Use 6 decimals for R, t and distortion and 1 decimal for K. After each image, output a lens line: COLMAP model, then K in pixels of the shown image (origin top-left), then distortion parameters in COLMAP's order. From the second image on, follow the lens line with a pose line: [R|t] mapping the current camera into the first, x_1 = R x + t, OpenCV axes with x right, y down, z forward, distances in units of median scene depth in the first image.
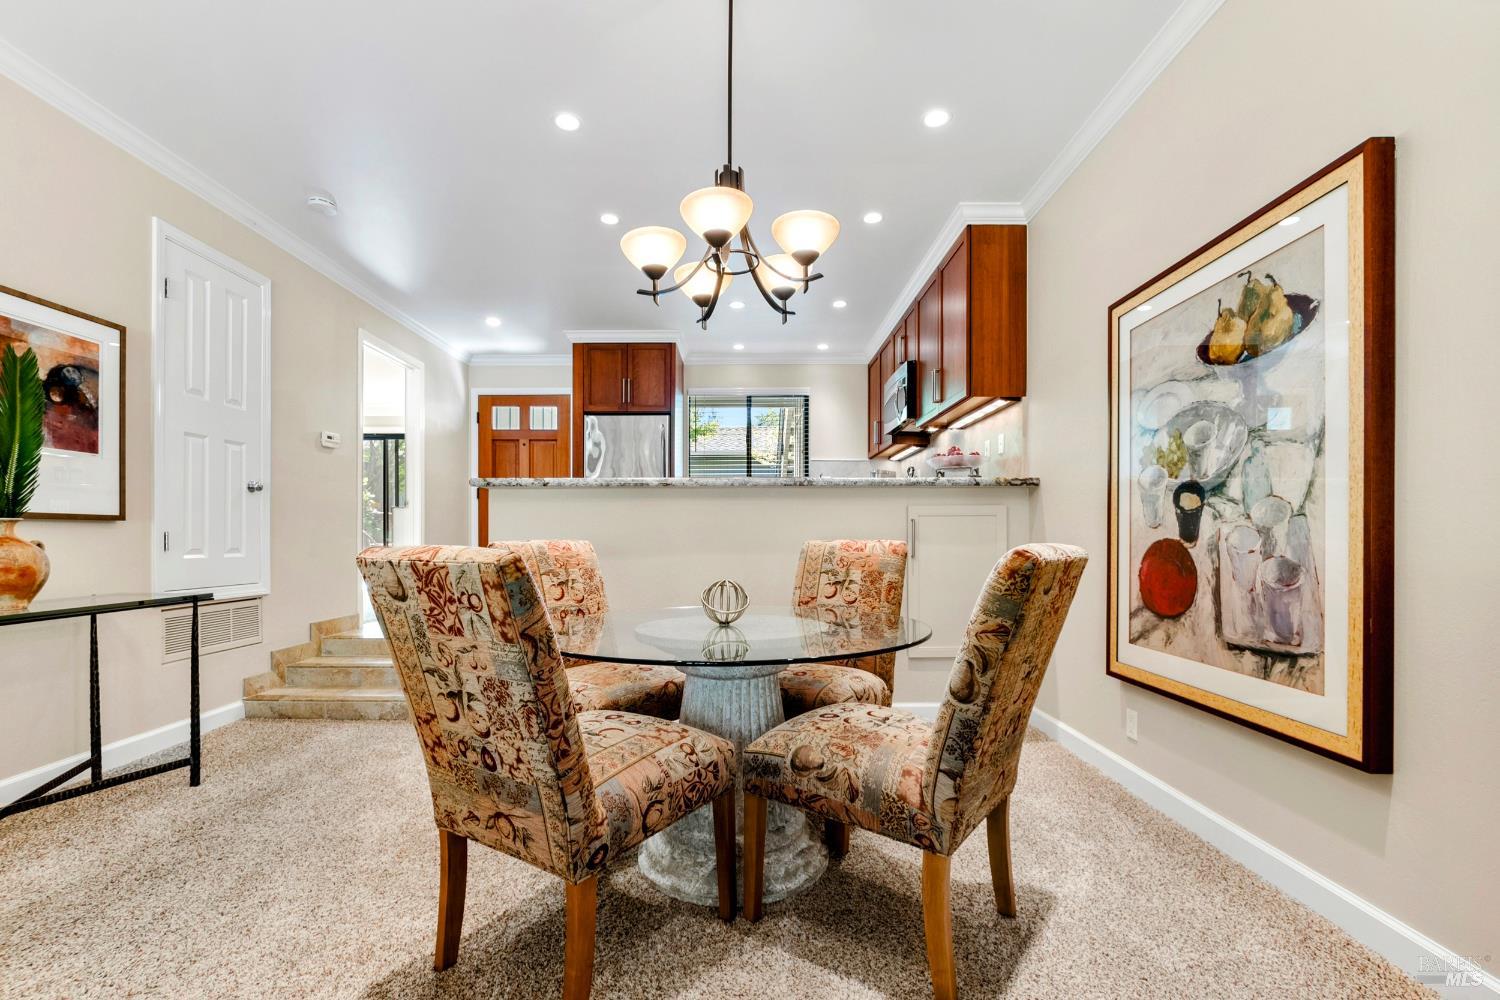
lens RADIAL K [[658.9, 0, 742.6], [0, 658.9, 541.1], [0, 0, 1]] dist [-0.011208, 0.000818]
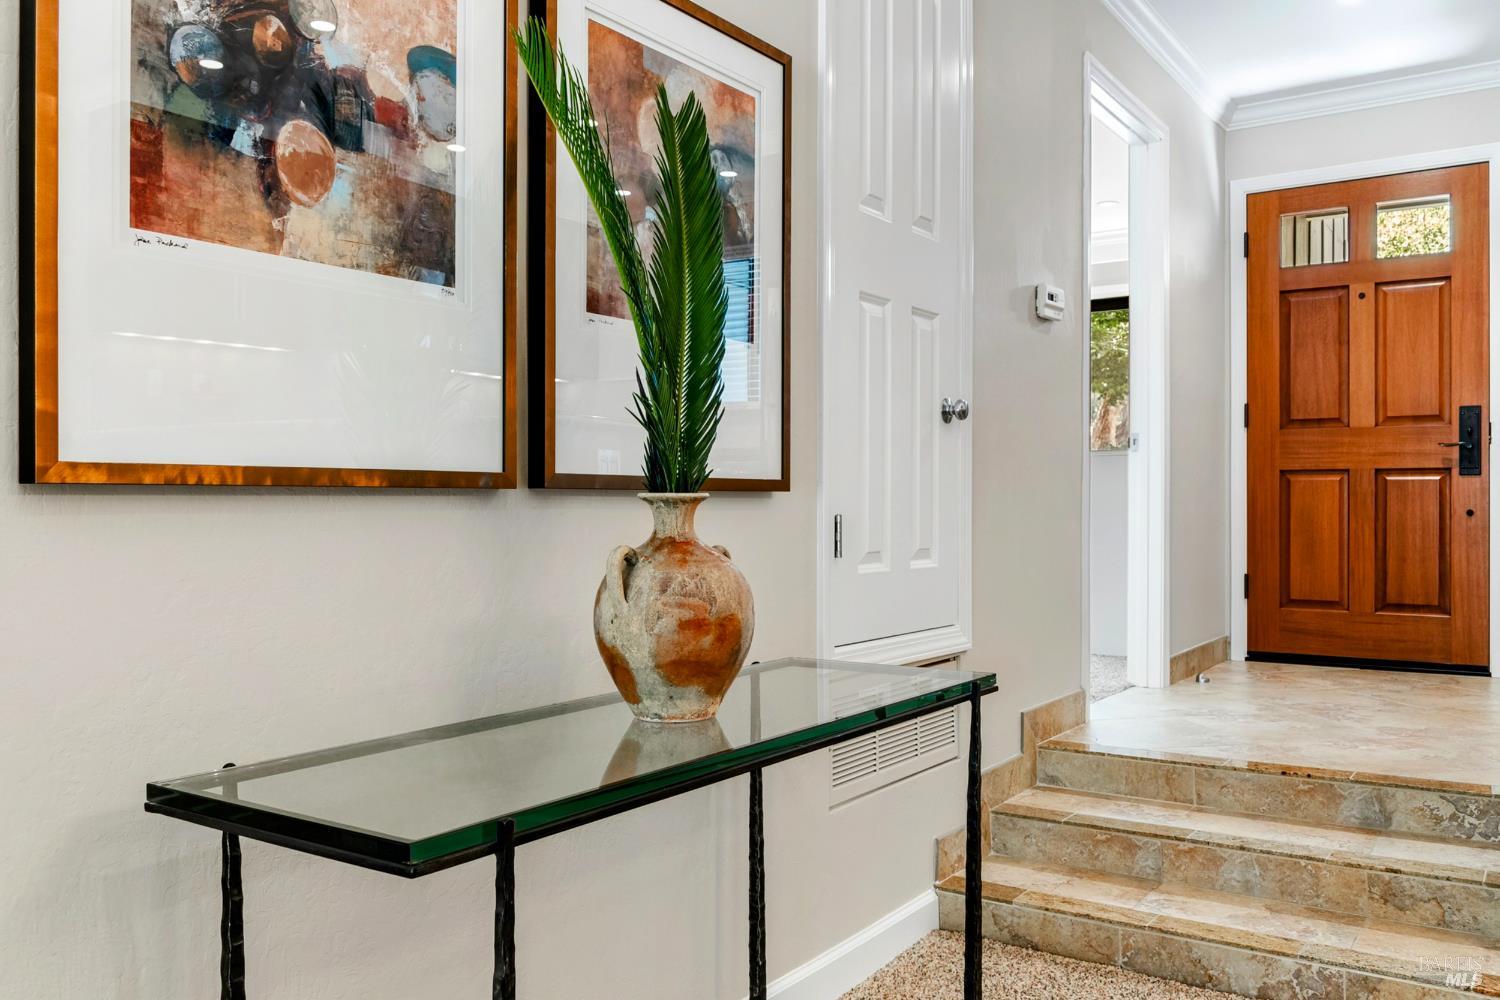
lens RADIAL K [[1234.9, 0, 750.0], [0, 1234.9, 500.0], [0, 0, 1]] dist [-0.005813, -0.000995]
pose [[0.830011, -0.002882, -0.557740, -0.503754], [-0.002052, 0.999964, -0.008220, -0.018720], [0.557744, 0.007967, 0.829975, 0.288530]]
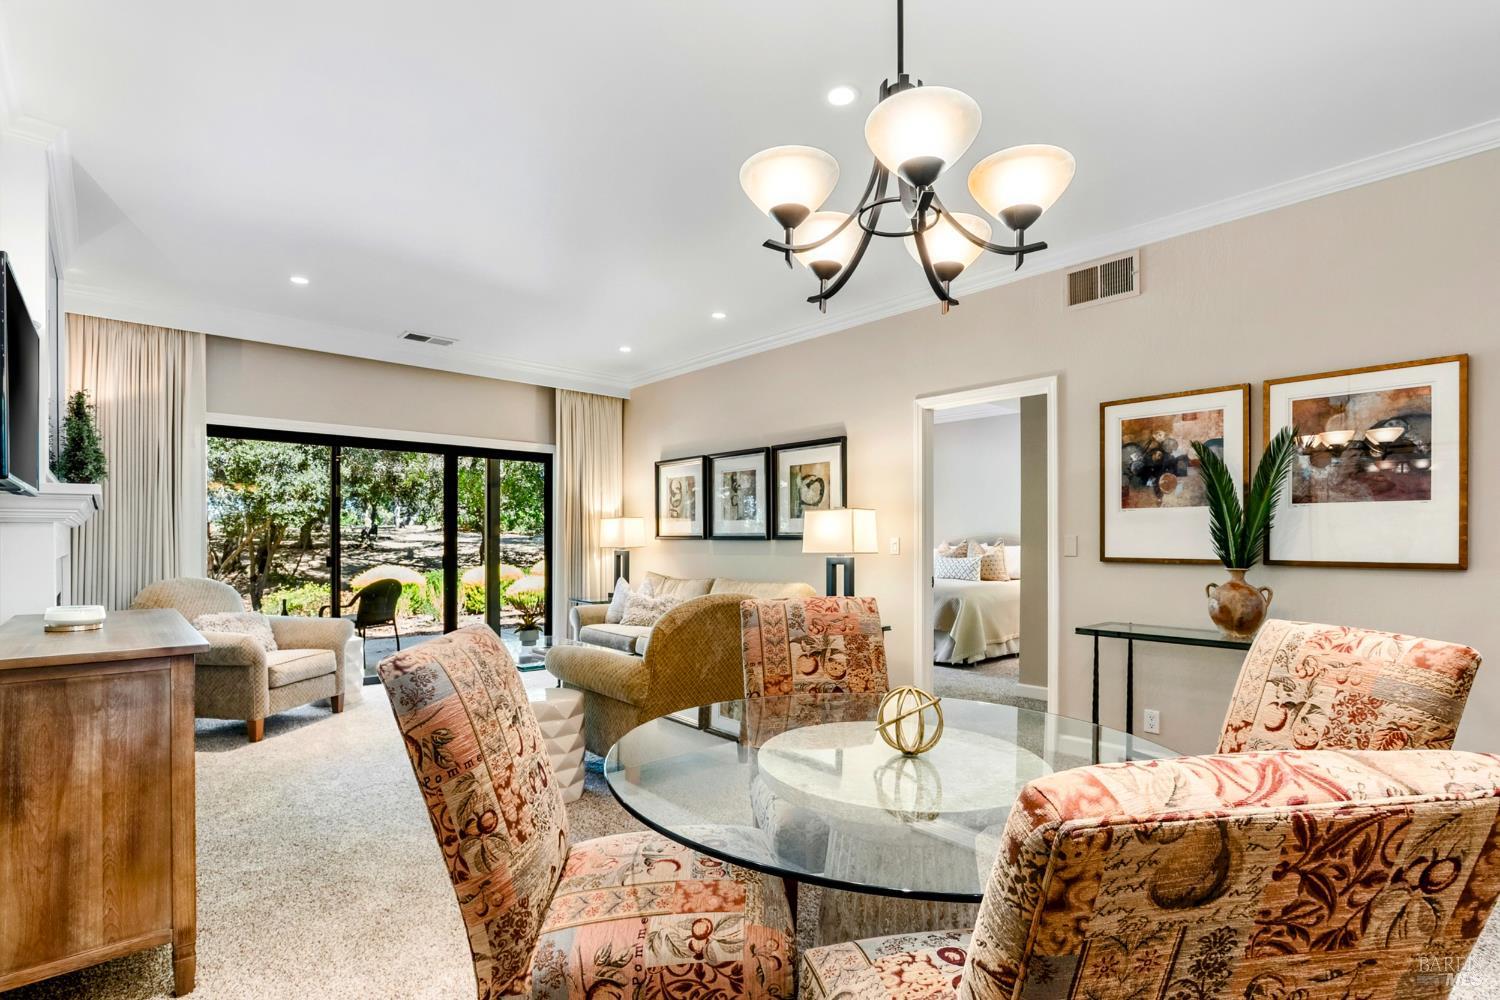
lens RADIAL K [[713.9, 0, 747.0], [0, 713.9, 541.7], [0, 0, 1]] dist [-0.021012, 0.000851]
pose [[-0.741728, -0.002511, -0.670696, 0.429703], [-0.008858, 0.999942, 0.006052, -0.067287], [0.670642, 0.010430, -0.741708, 1.054941]]
